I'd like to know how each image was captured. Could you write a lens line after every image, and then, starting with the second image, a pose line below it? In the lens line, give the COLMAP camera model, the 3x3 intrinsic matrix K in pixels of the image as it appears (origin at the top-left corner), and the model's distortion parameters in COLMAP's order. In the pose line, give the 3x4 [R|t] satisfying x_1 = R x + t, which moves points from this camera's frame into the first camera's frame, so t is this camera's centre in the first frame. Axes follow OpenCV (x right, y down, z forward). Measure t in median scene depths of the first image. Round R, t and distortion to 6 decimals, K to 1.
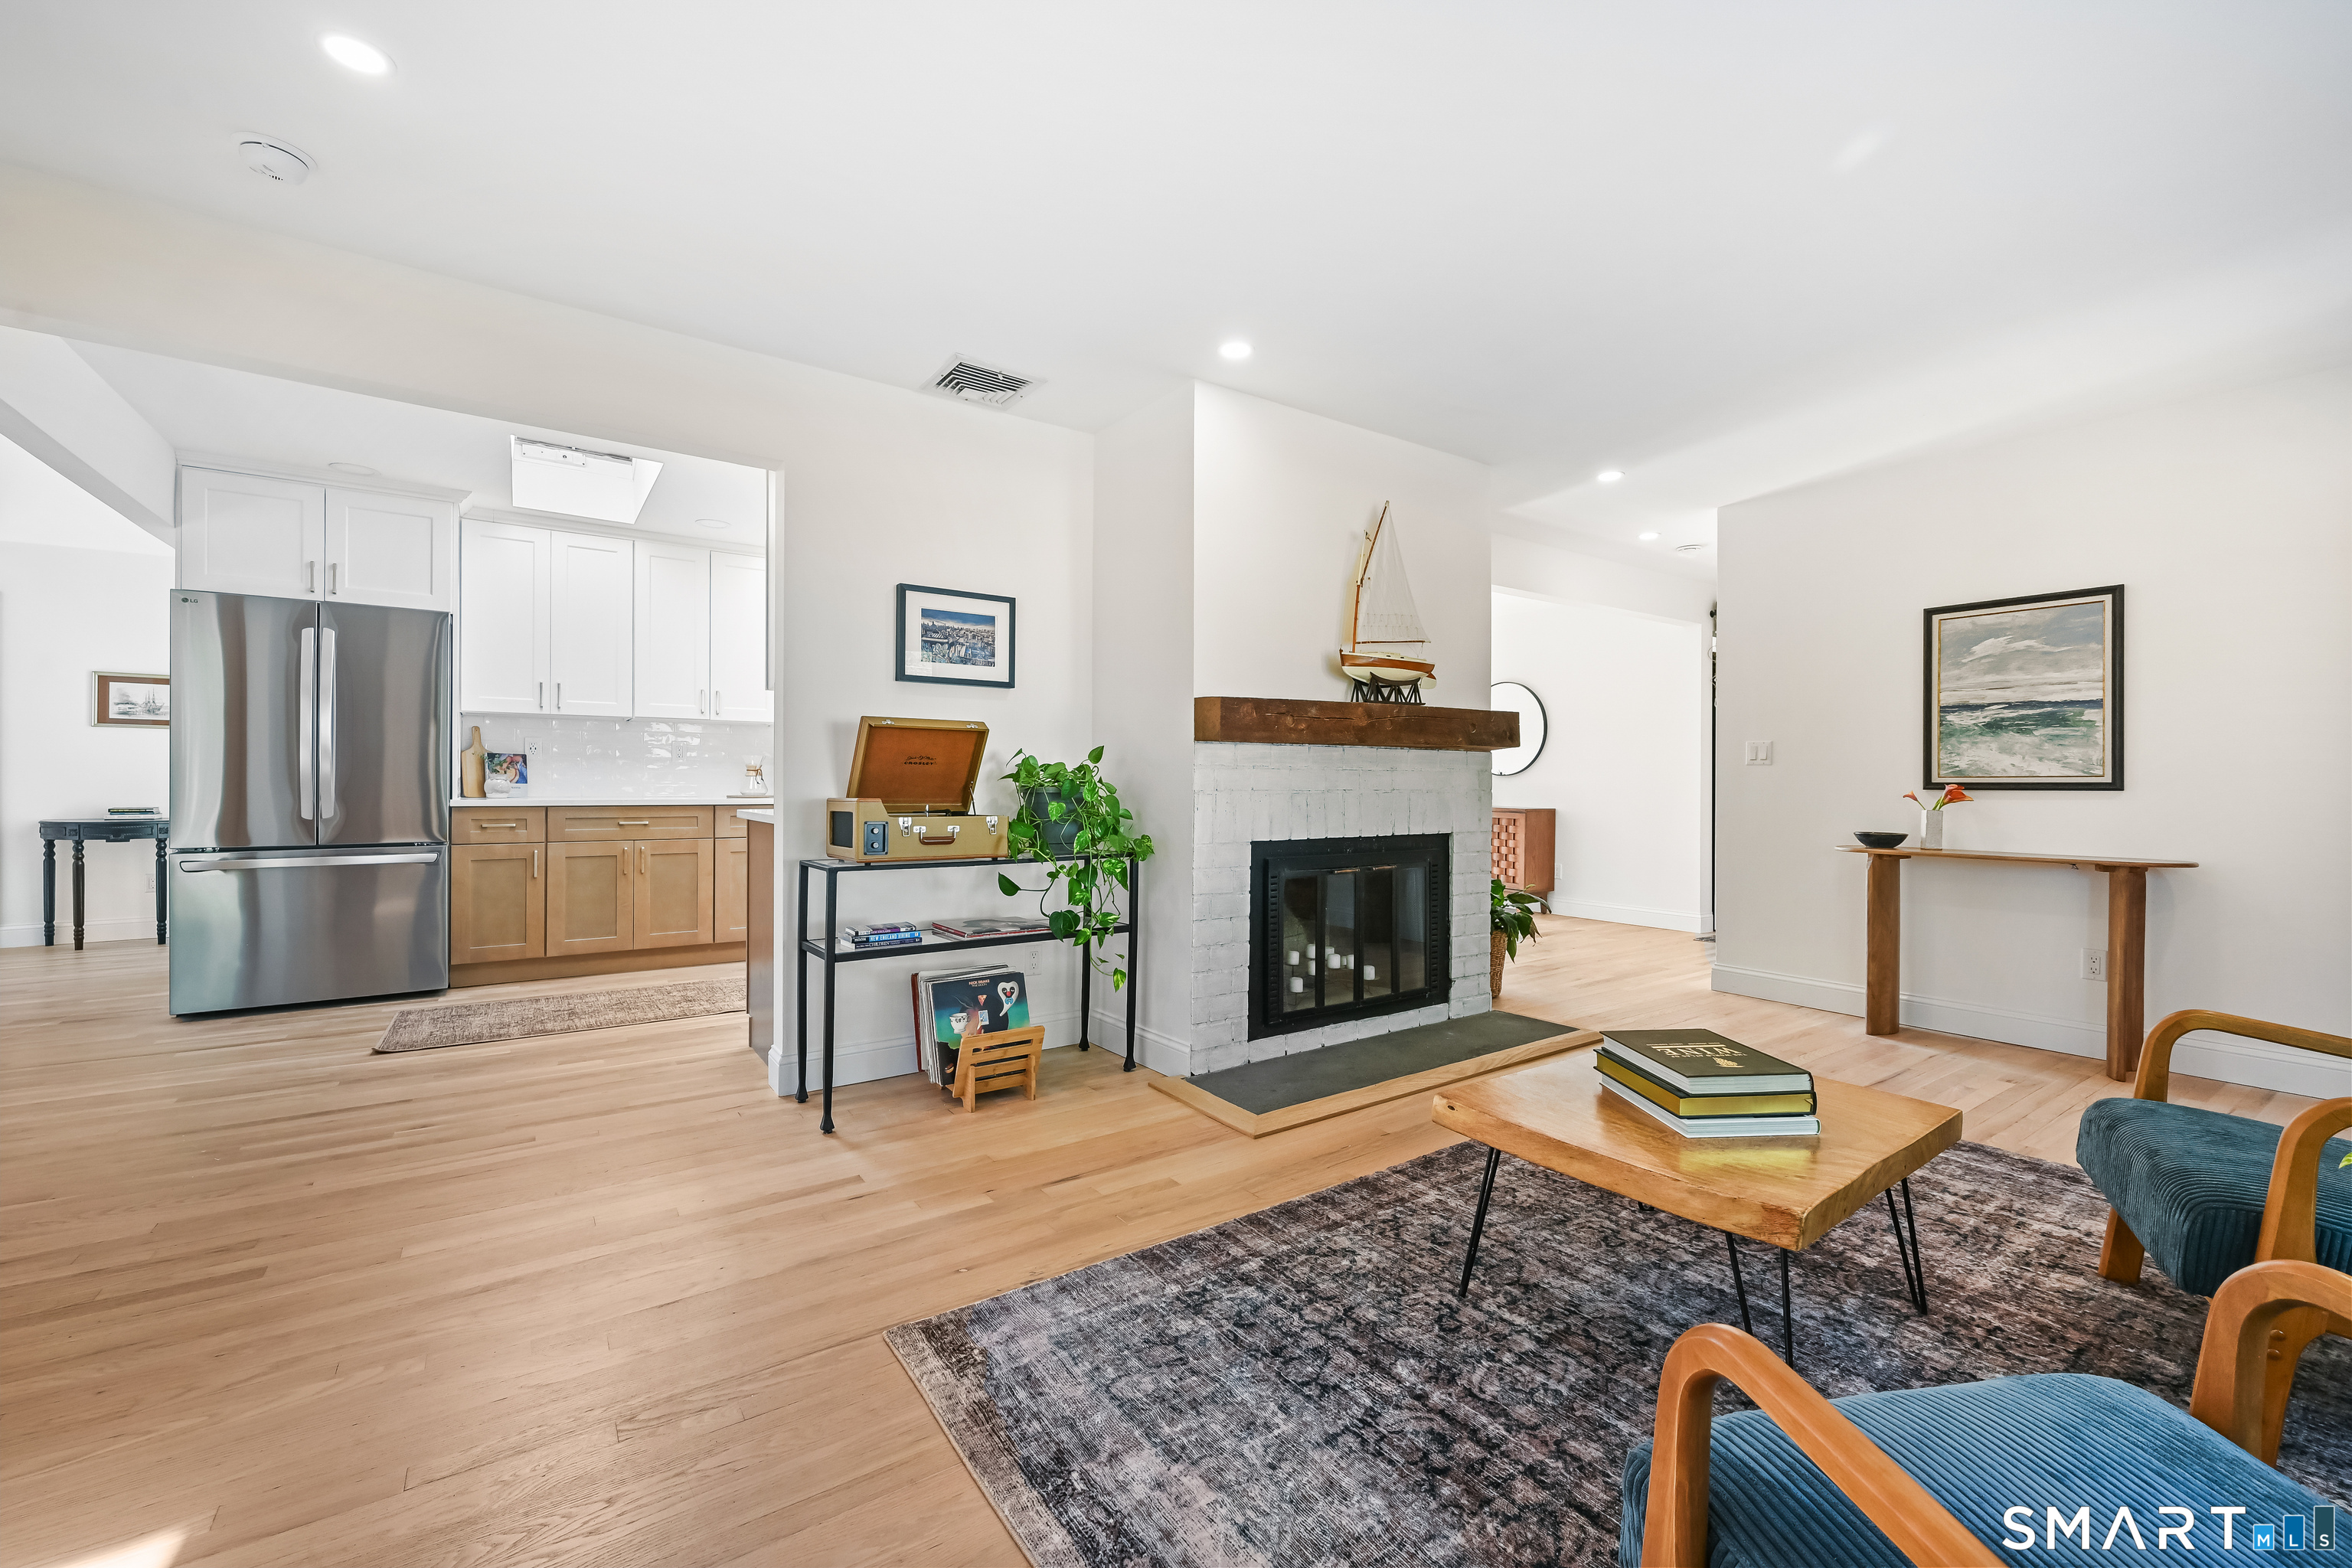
lens RADIAL K [[954.7, 0, 1181.7], [0, 954.7, 783.5], [0, 0, 1]] dist [0.000086, -0.000042]
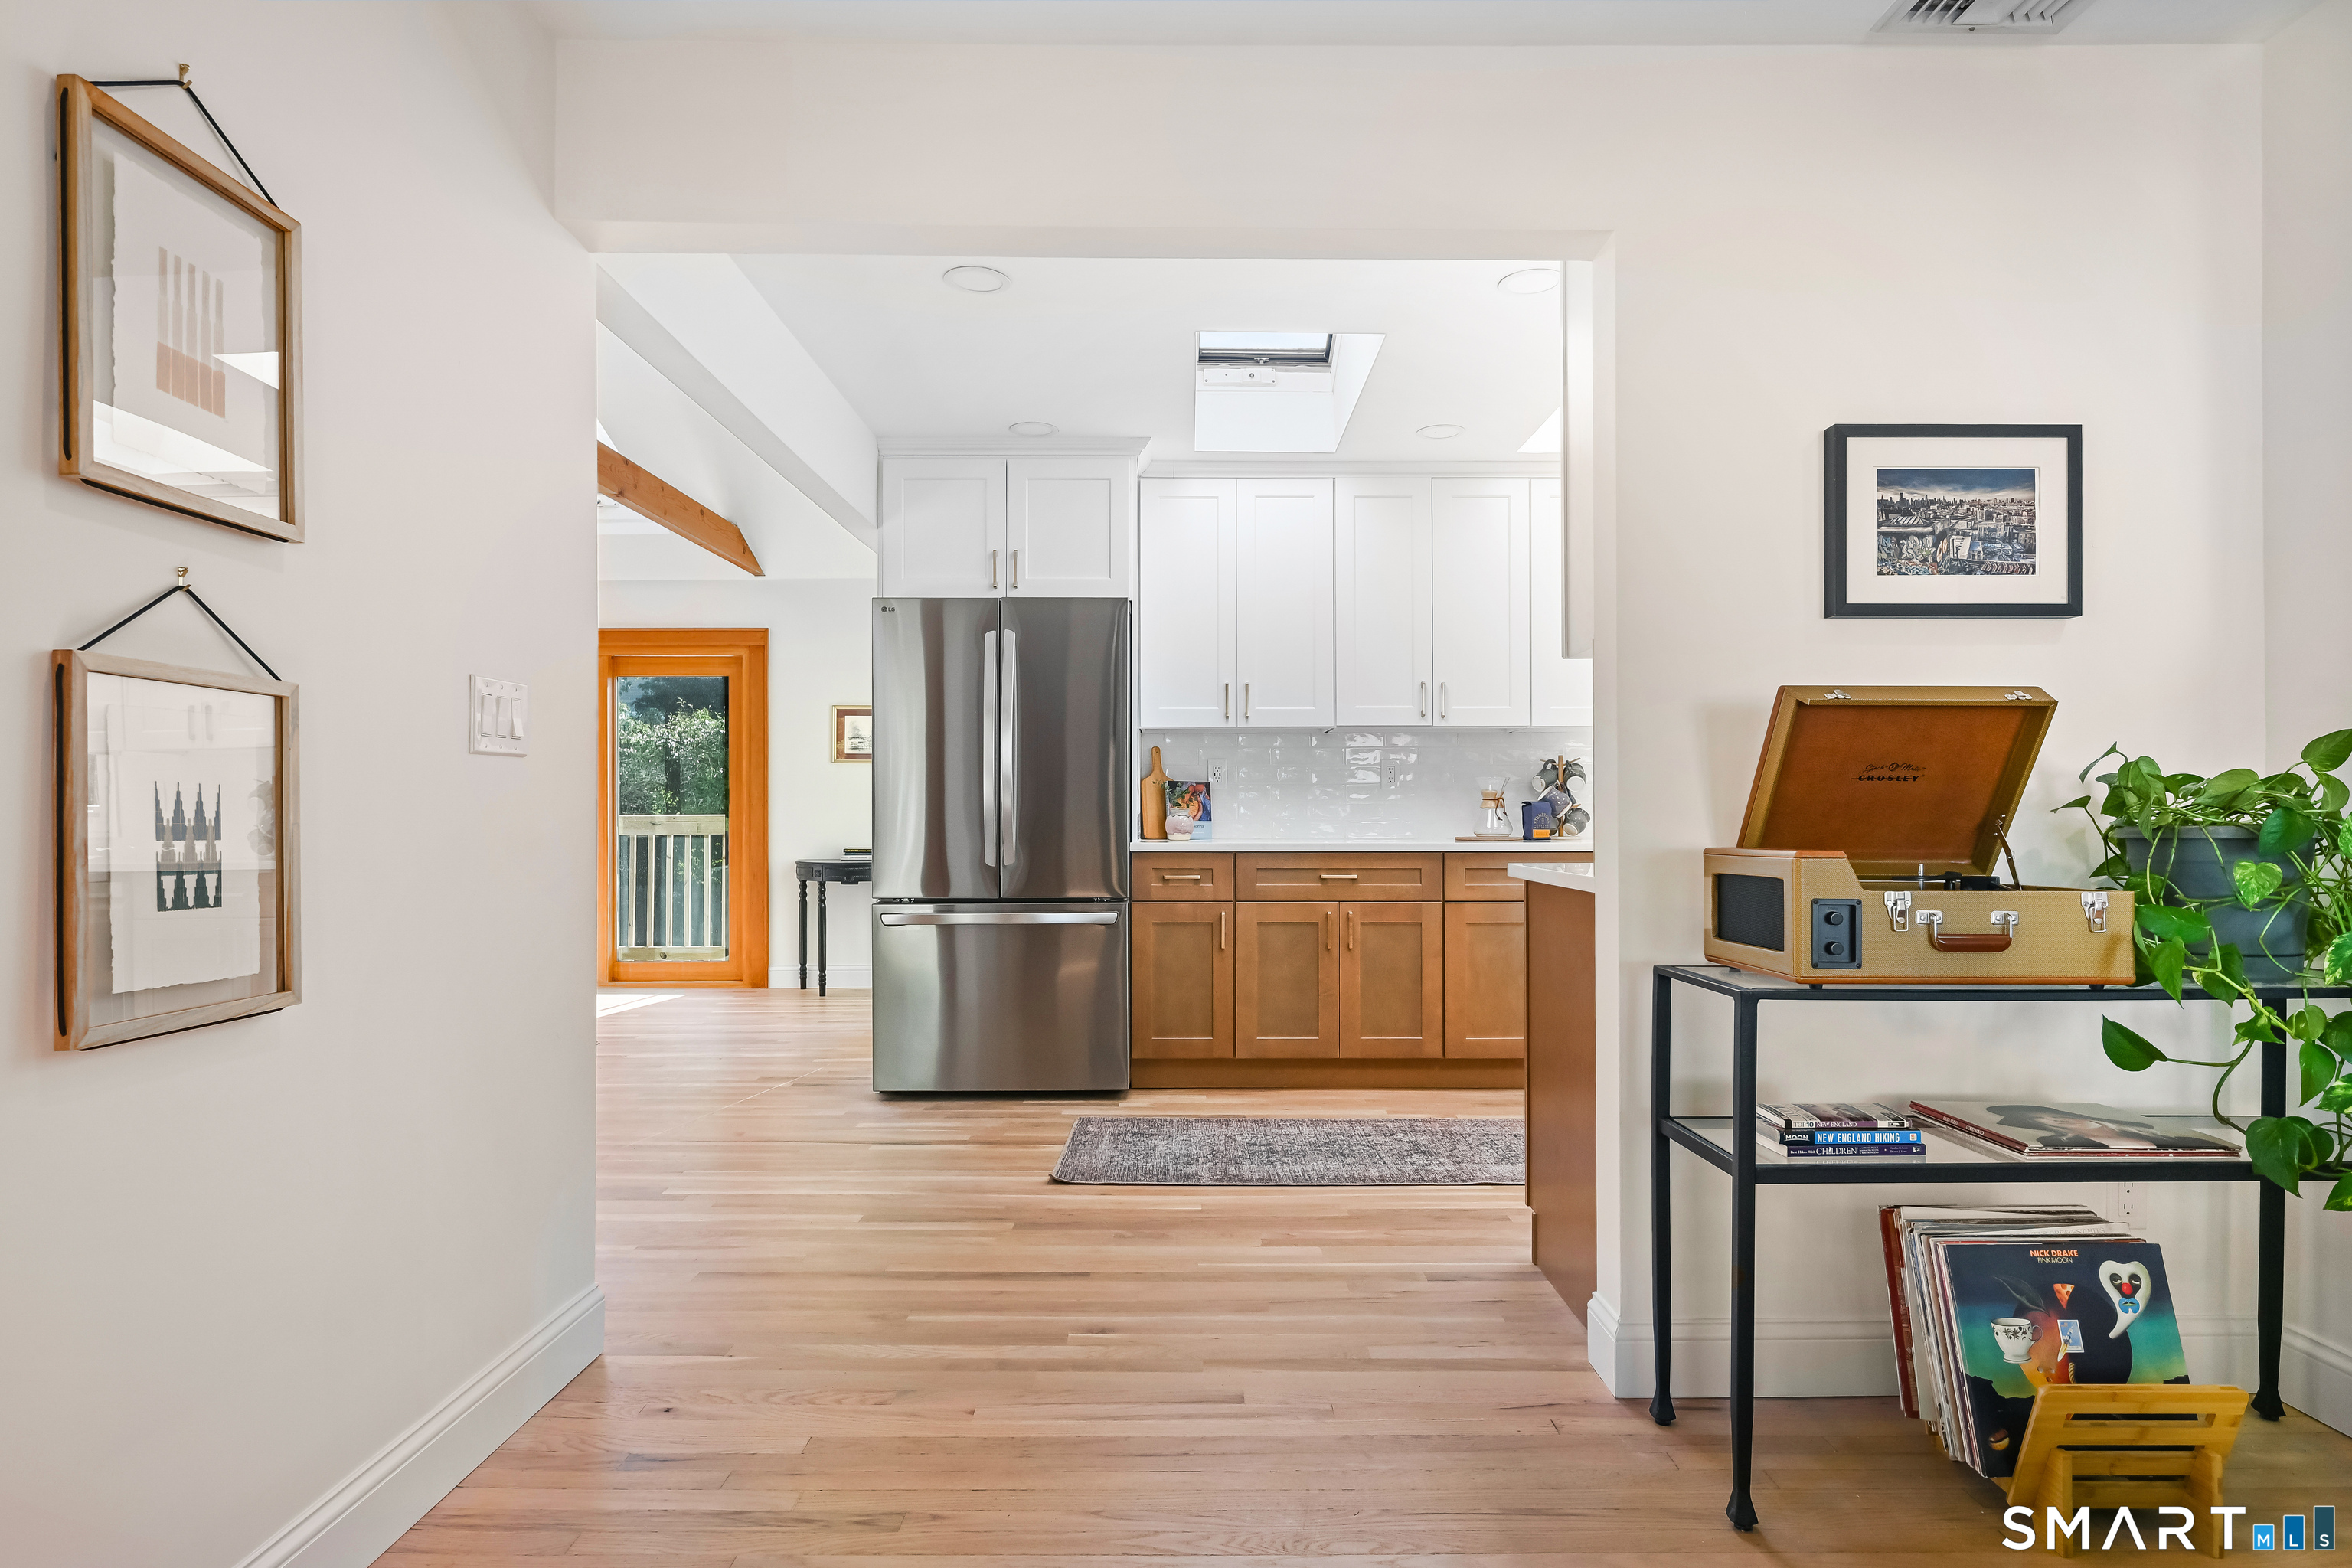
lens RADIAL K [[1297.4, 0, 1183.4], [0, 1297.4, 802.8], [0, 0, 1]] dist [-0.001052, 0.000048]
pose [[0.818731, -0.011677, -0.574058, -0.171917], [0.005197, 0.999903, -0.012927, -0.001554], [0.574153, 0.007601, 0.818712, 0.221931]]
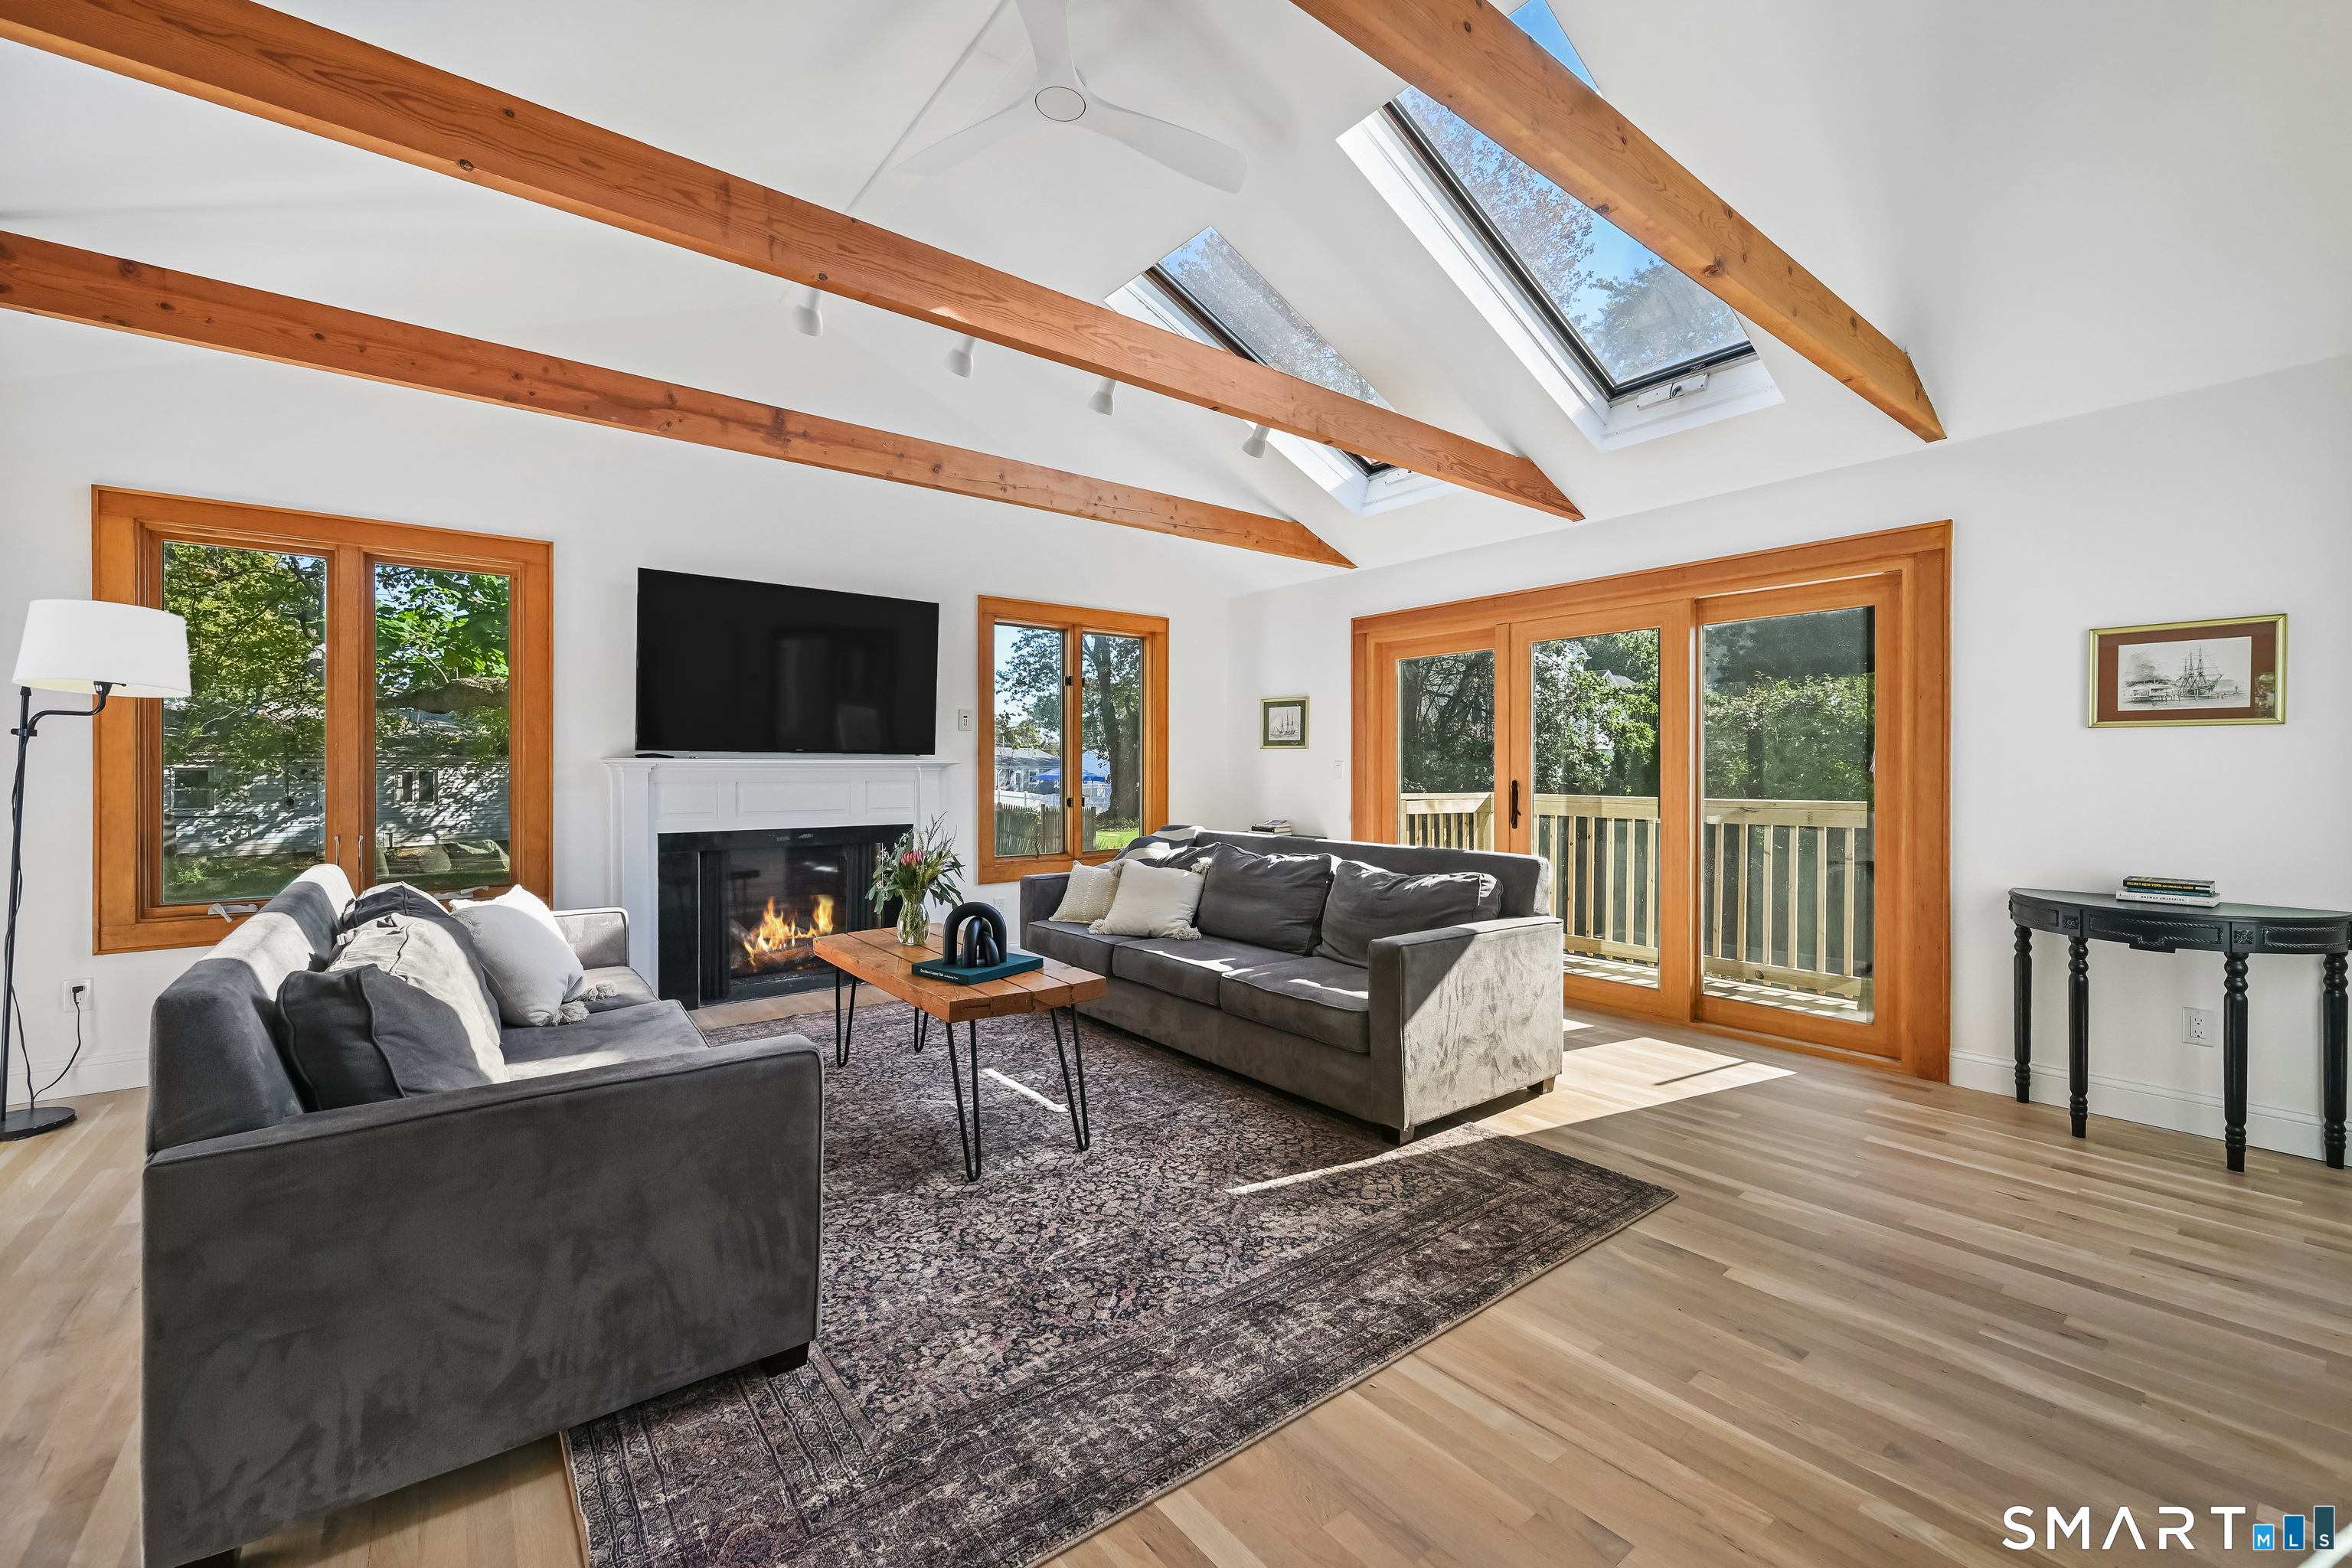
lens RADIAL K [[955.7, 0, 1184.8], [0, 955.7, 774.2], [0, 0, 1]] dist [-0.000371, 0.000035]
pose [[0.059261, -0.002555, -0.998239, -1.005313], [-0.005395, 0.999981, -0.002879, -0.046065], [0.998228, 0.005556, 0.059246, 0.716774]]
